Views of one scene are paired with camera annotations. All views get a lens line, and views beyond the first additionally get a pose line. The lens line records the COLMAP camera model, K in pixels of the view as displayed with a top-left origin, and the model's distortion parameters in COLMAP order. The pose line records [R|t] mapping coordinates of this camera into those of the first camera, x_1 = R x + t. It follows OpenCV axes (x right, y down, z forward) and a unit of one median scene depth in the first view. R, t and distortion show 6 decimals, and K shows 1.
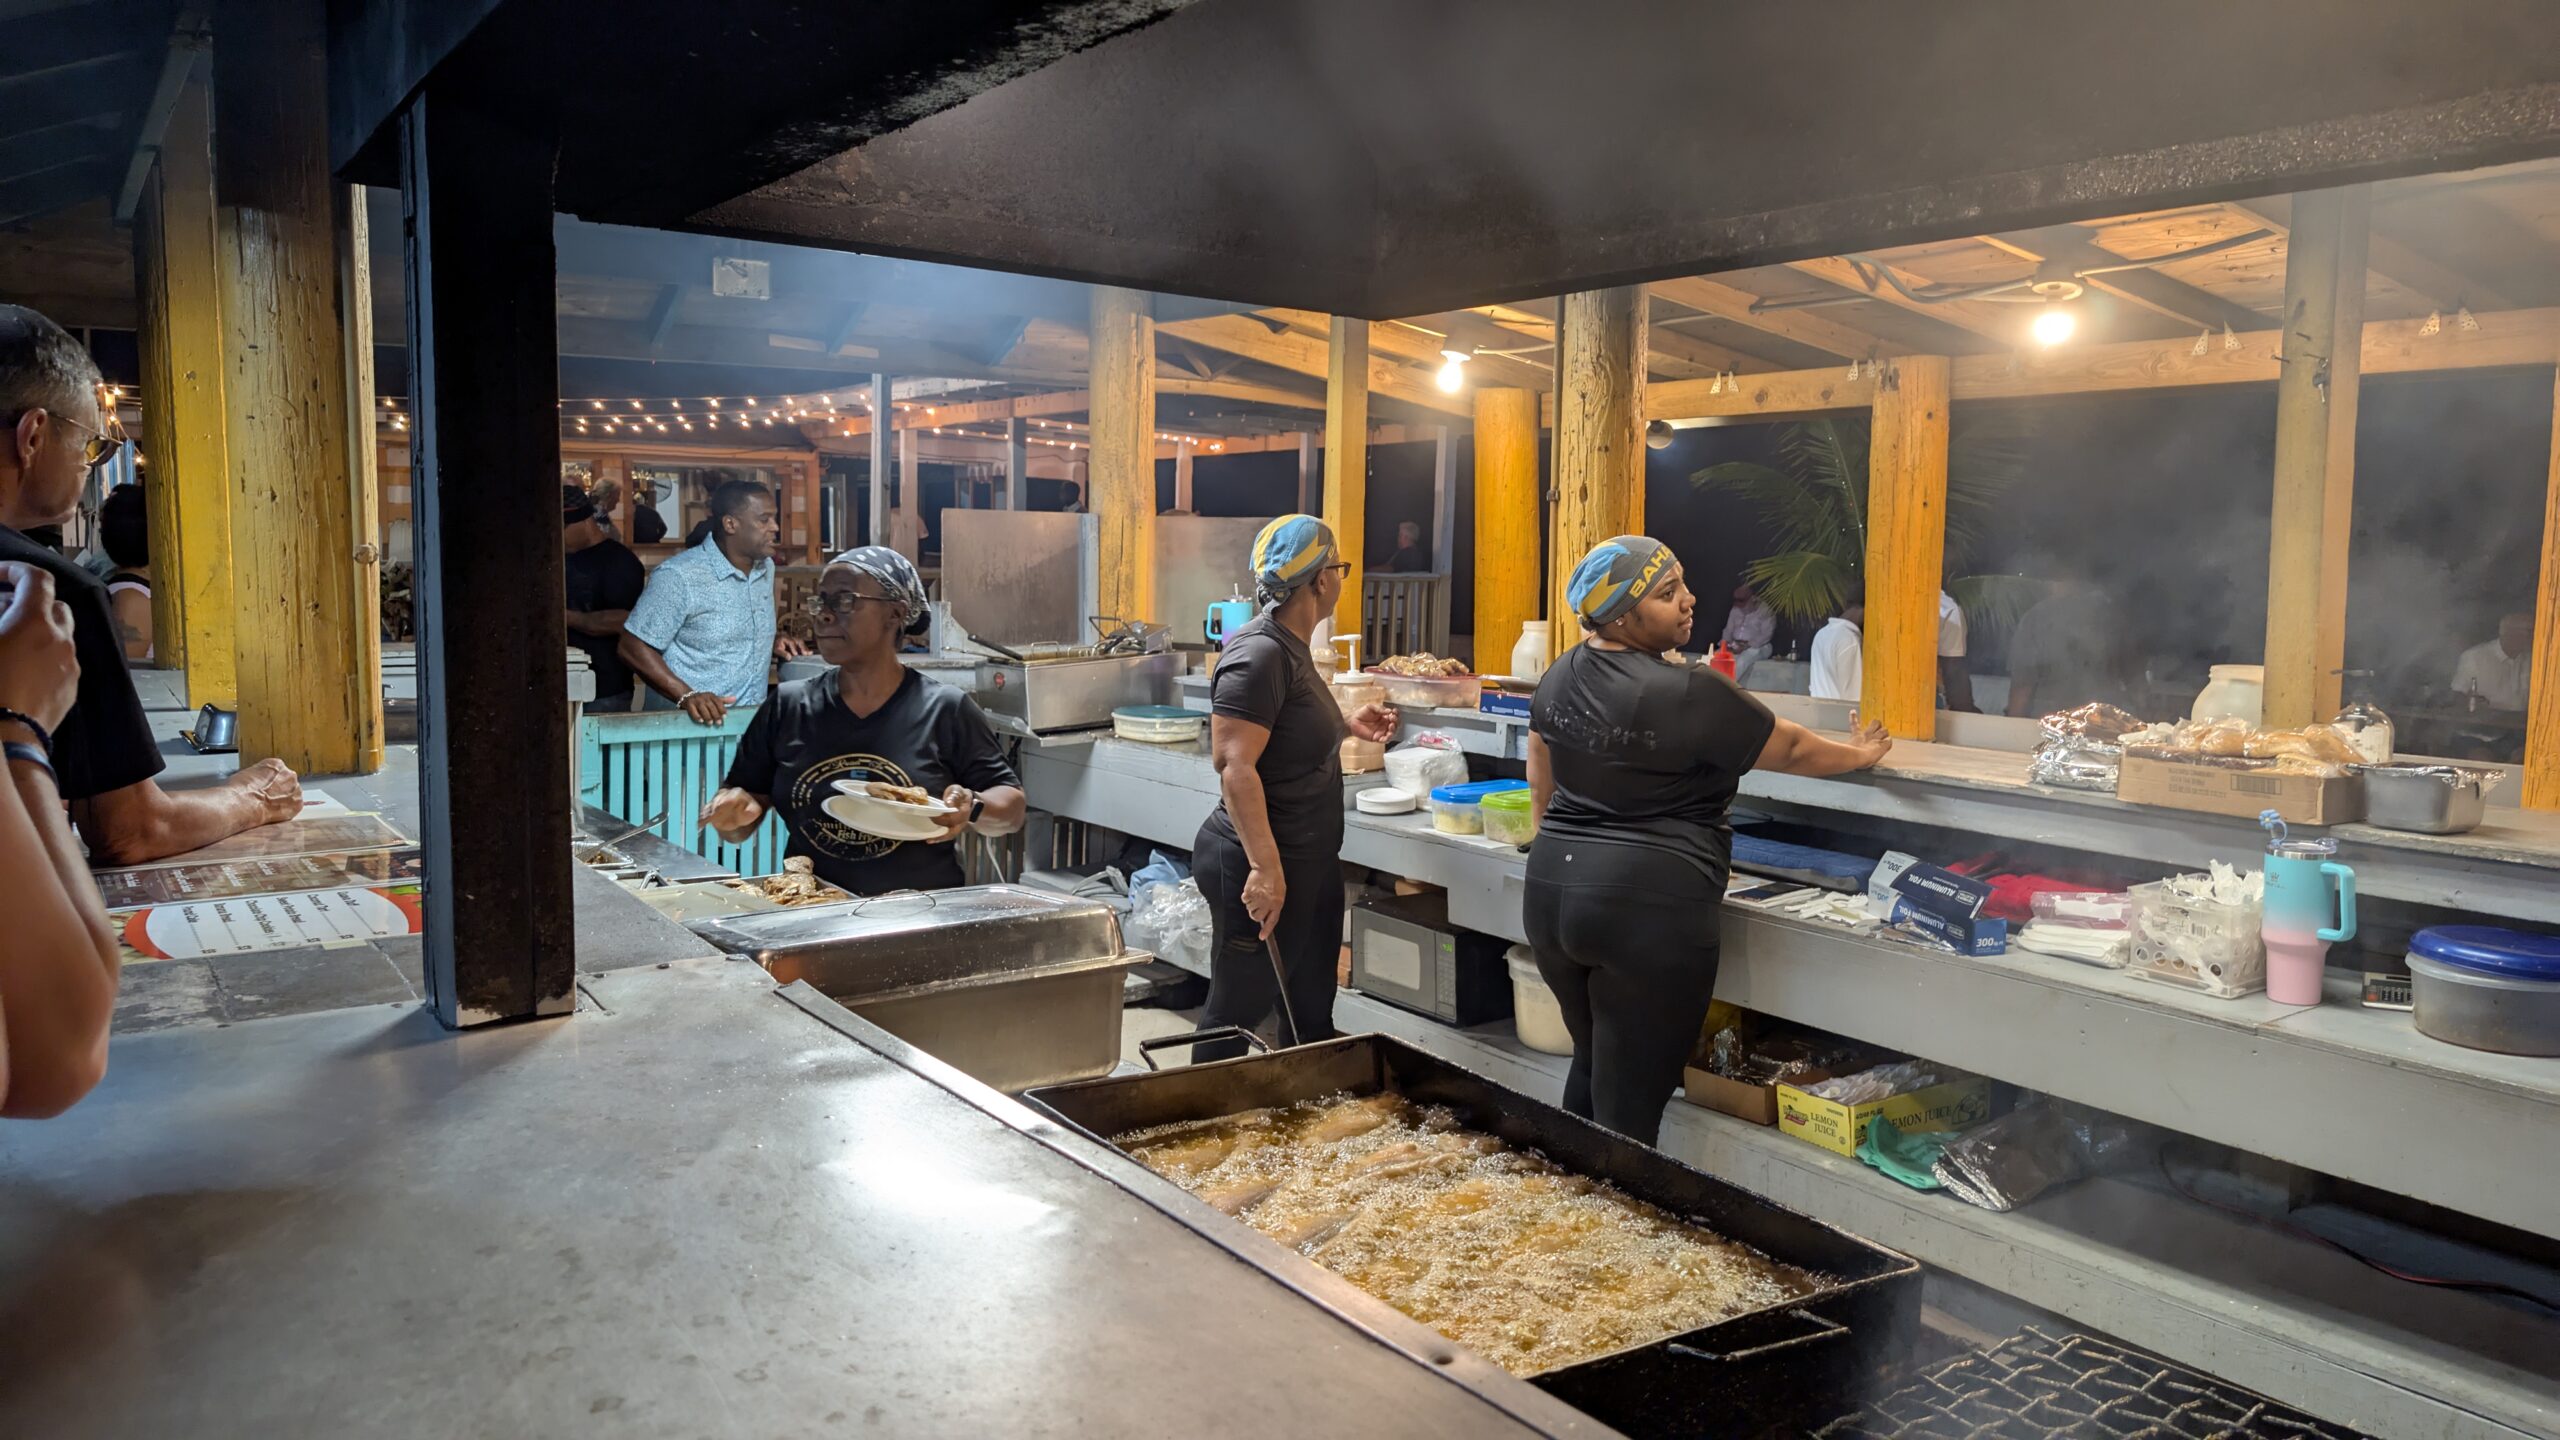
lens RADIAL K [[1771.9, 0, 1281.9], [0, 1771.9, 715.2], [0, 0, 1]] dist [0.006775, 0.002000]
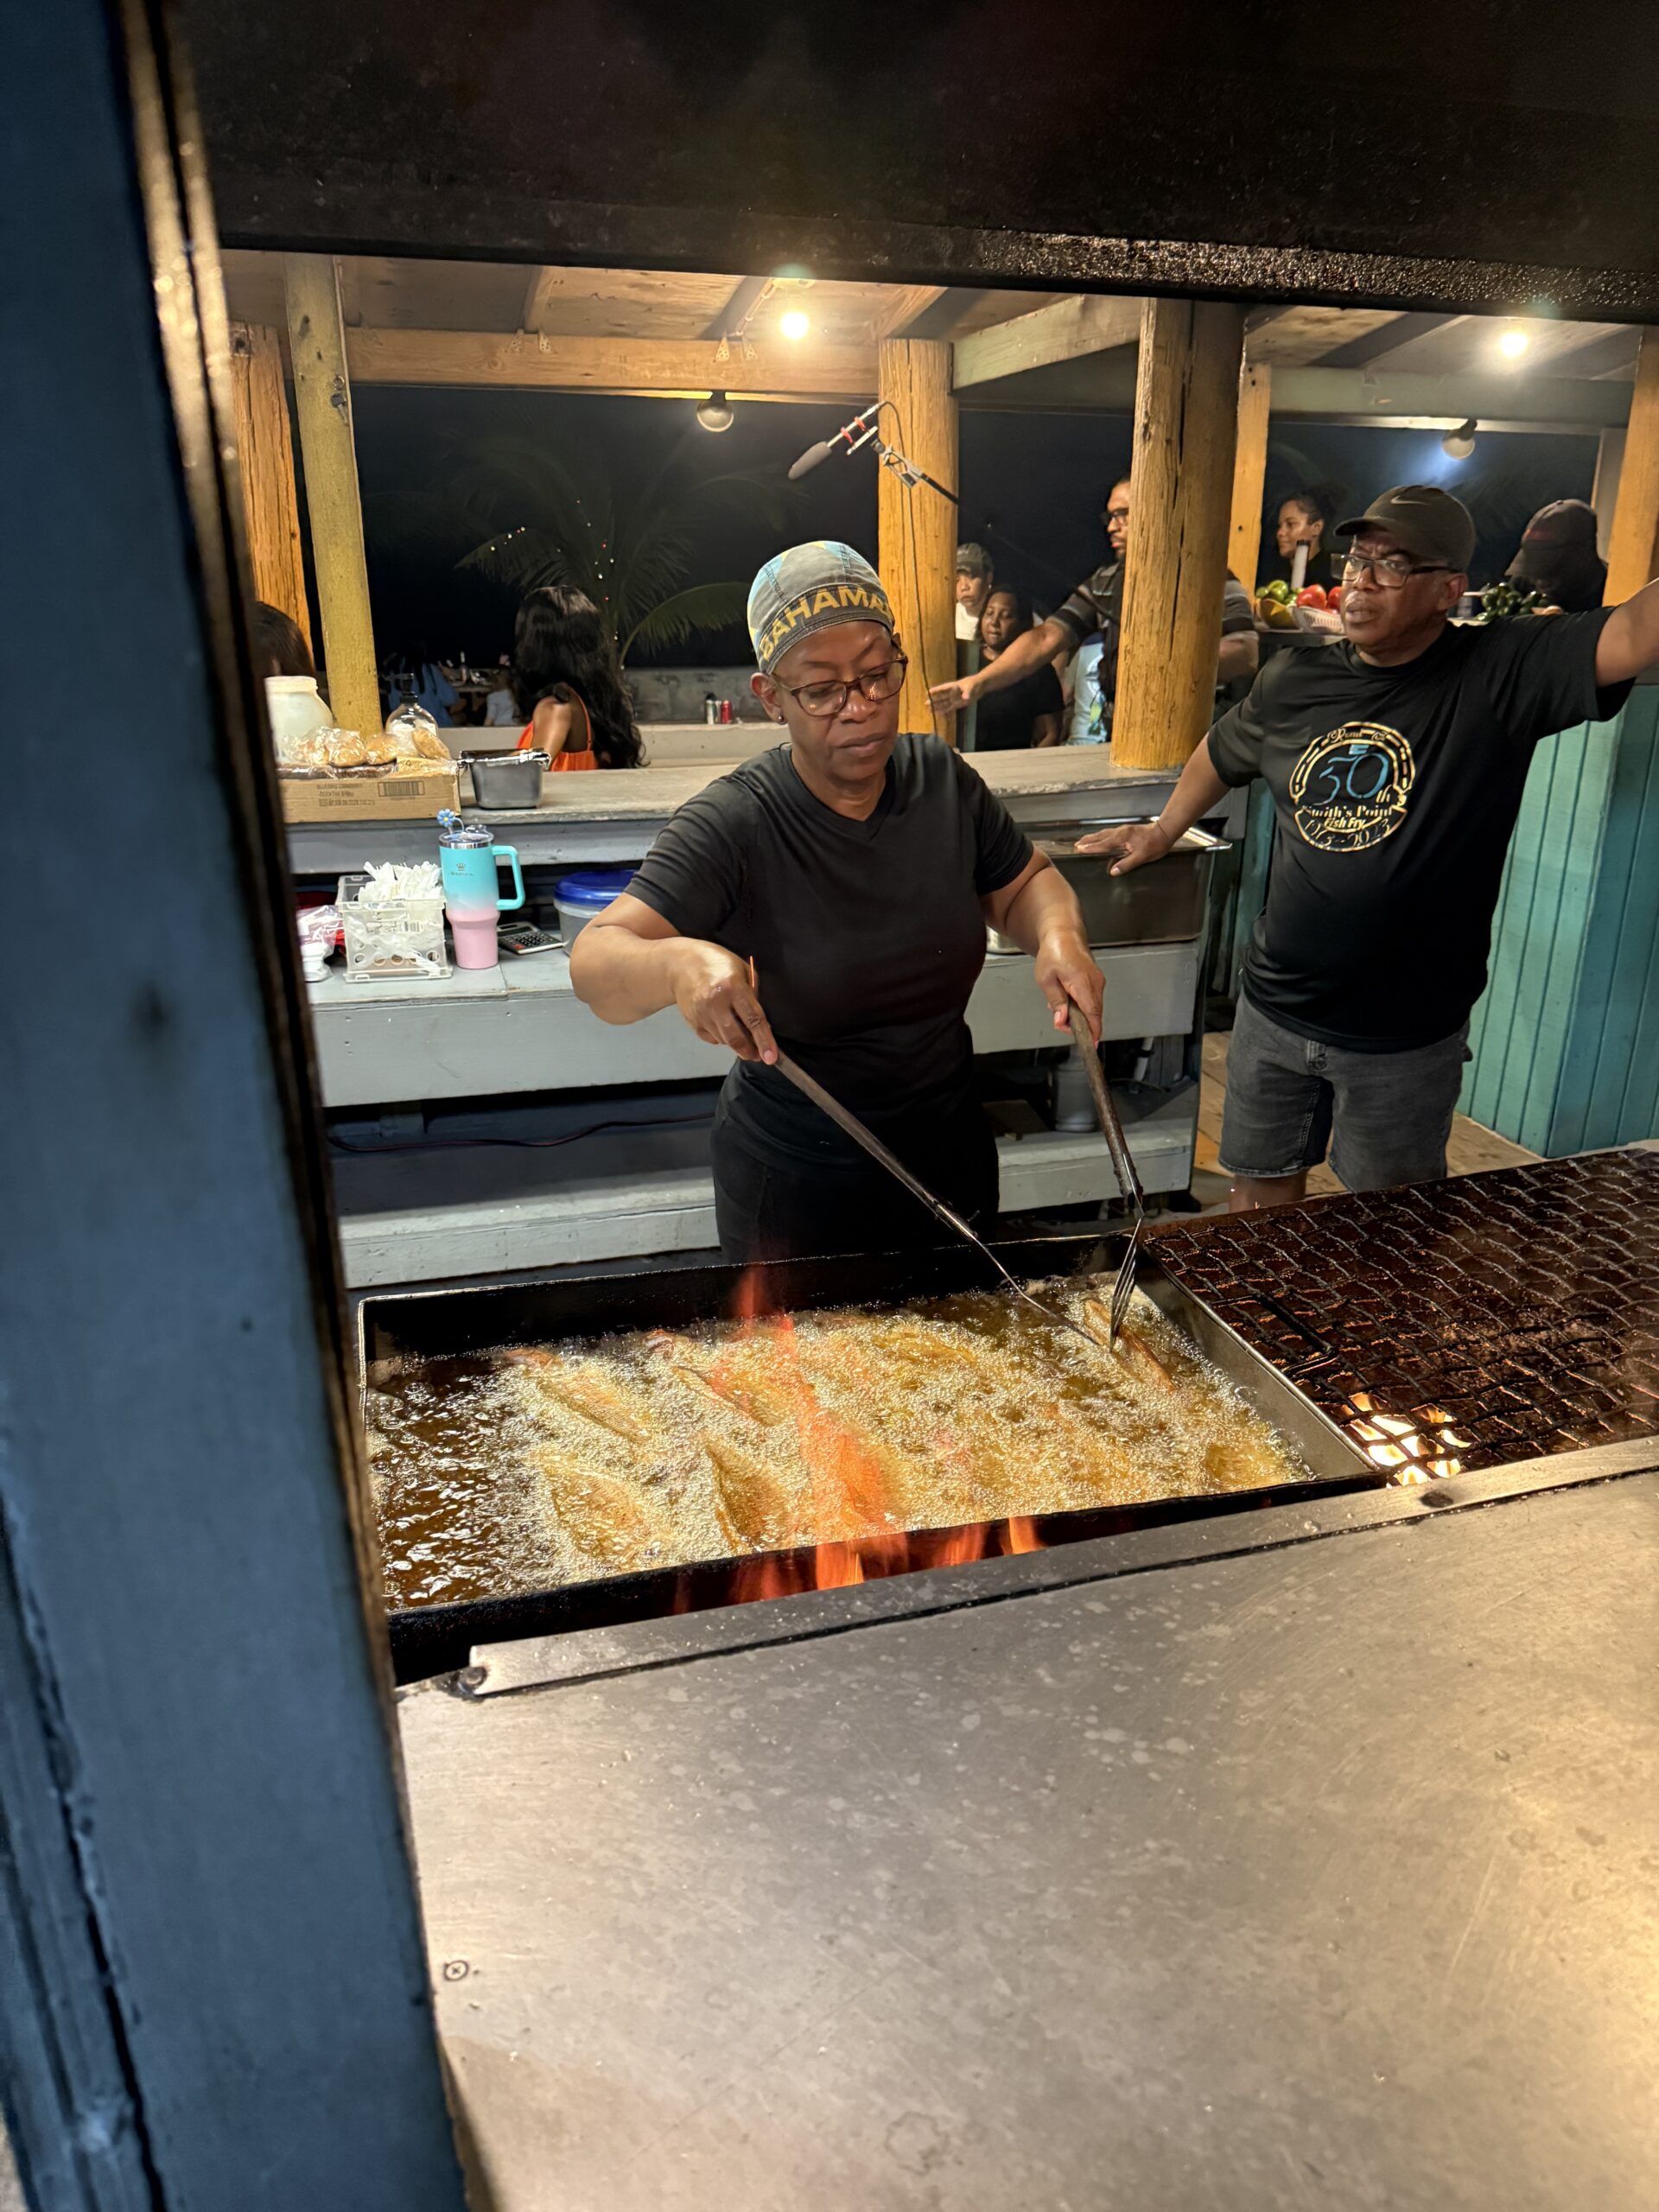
lens RADIAL K [[1535.8, 0, 833.1], [0, 1535.8, 1115.5], [0, 0, 1]] dist [0.002598, -0.001158]
pose [[0.319141, -0.343653, 0.883205, -0.319214], [0.080589, 0.938404, 0.336011, -0.076325], [-0.944274, -0.036059, 0.327178, 0.426378]]
